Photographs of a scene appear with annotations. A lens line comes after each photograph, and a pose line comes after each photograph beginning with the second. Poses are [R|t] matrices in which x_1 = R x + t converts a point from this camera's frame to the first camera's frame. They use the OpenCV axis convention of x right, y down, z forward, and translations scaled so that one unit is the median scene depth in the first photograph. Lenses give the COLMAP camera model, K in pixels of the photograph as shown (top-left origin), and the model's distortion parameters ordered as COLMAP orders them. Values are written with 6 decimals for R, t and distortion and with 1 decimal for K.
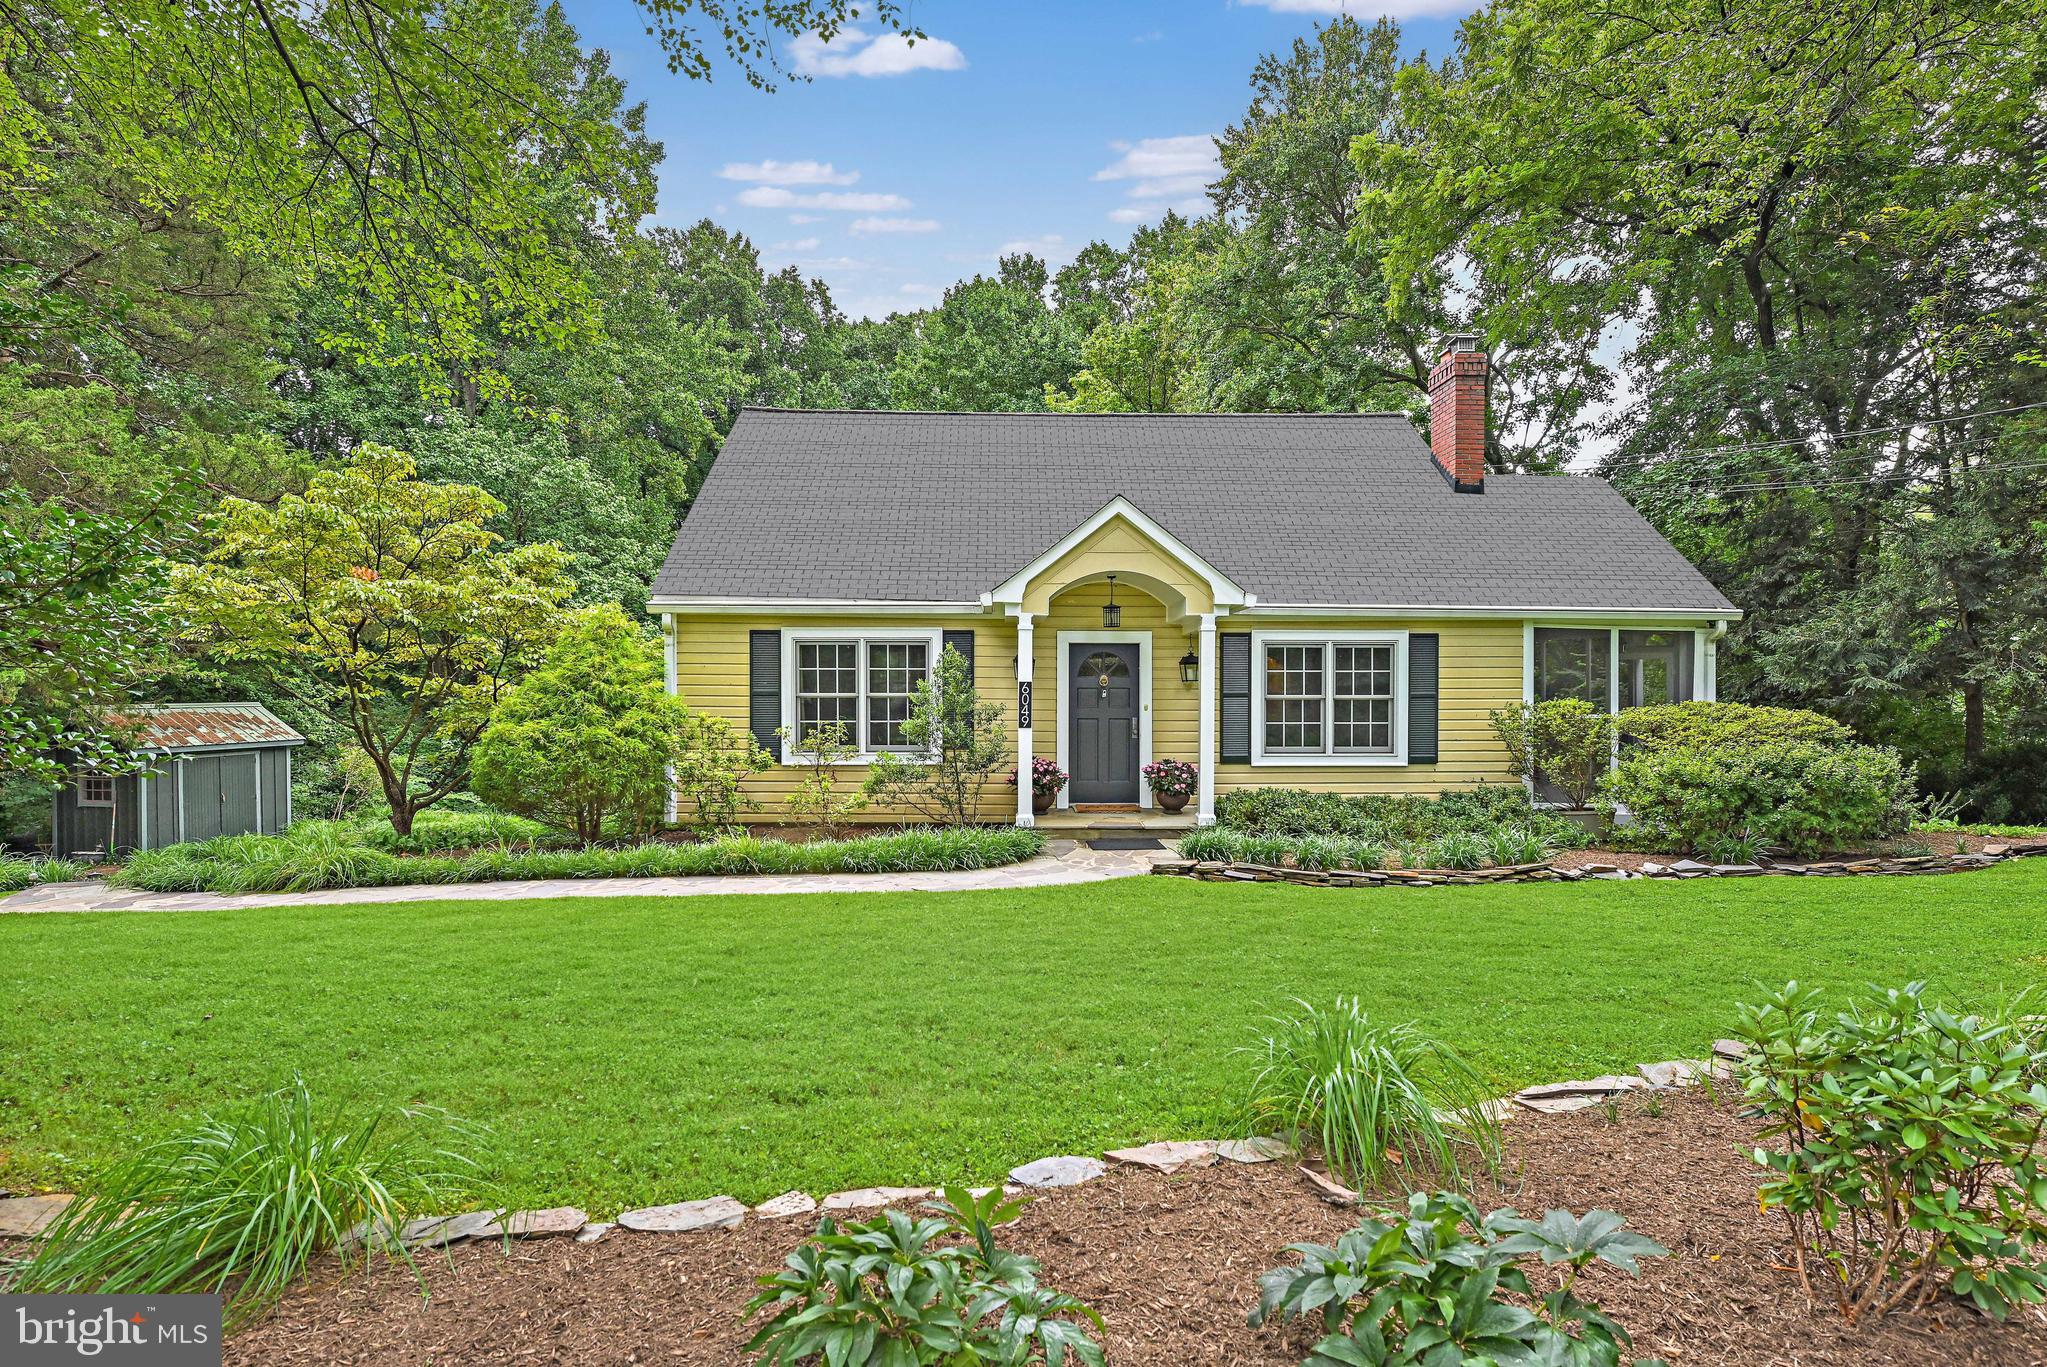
lens RADIAL K [[1097.7, 0, 1007.4], [0, 1097.7, 671.6], [0, 0, 1]] dist [-0.001436, -0.000120]
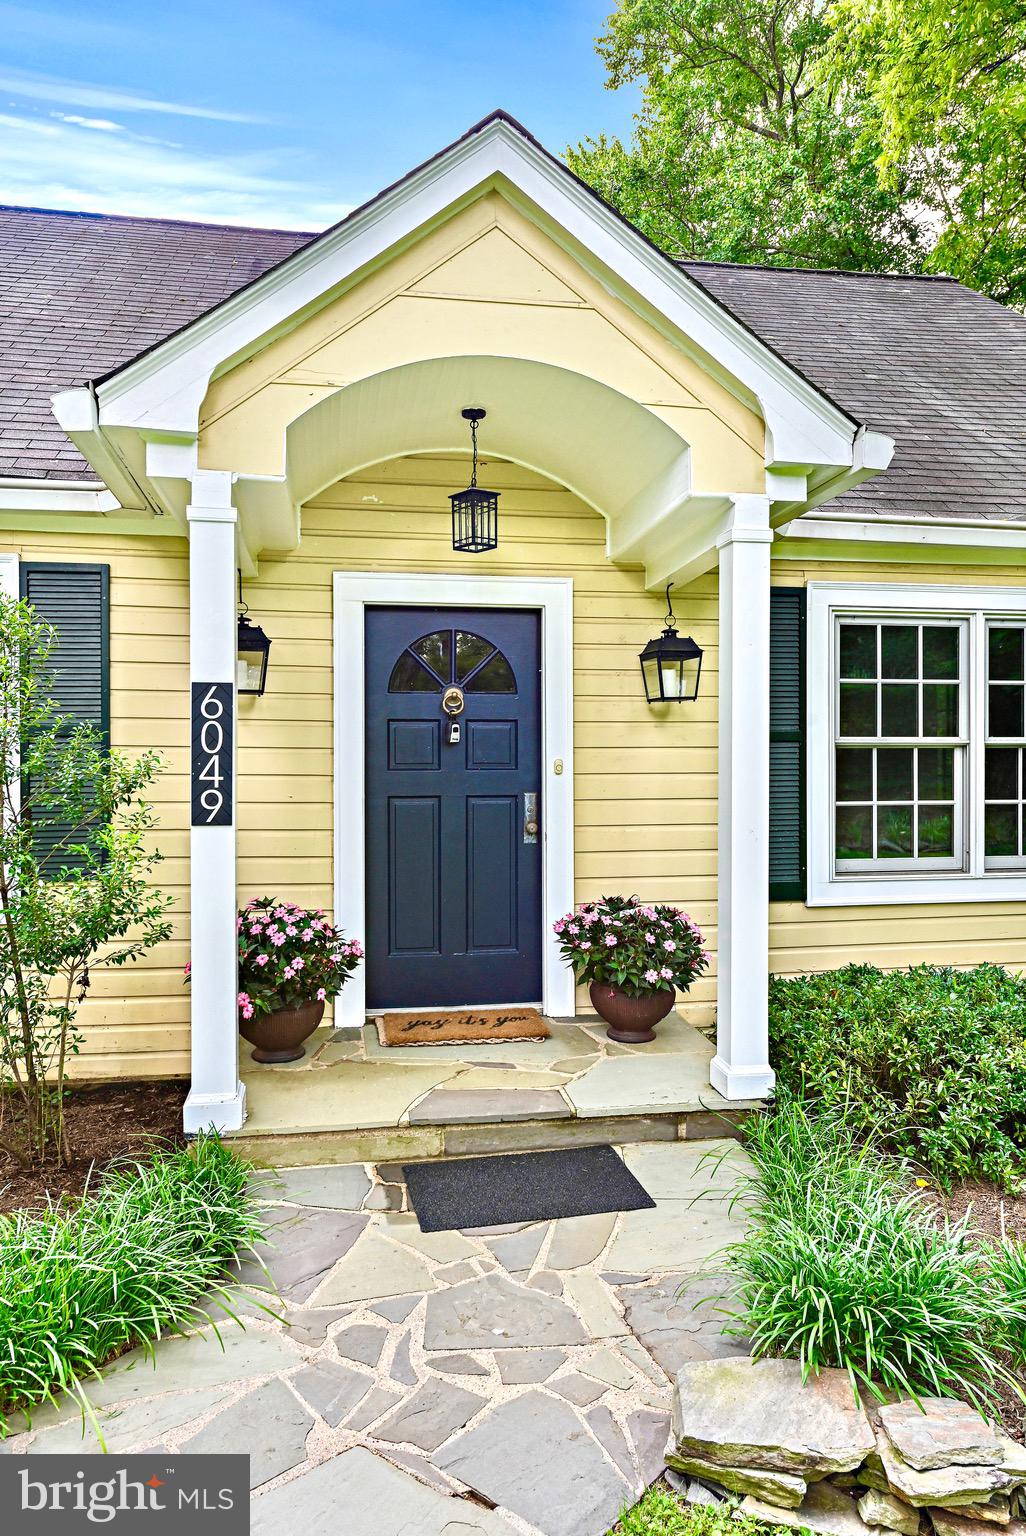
lens RADIAL K [[1002.3, 0, 520.9], [0, 1002.3, 762.3], [0, 0, 1]] dist [-0.010981, -0.000883]
pose [[0.987359, -0.004726, 0.158431, 0.054512], [0.004383, 0.999987, 0.002514, 0.029751], [-0.158441, -0.001788, 0.987367, 0.640221]]
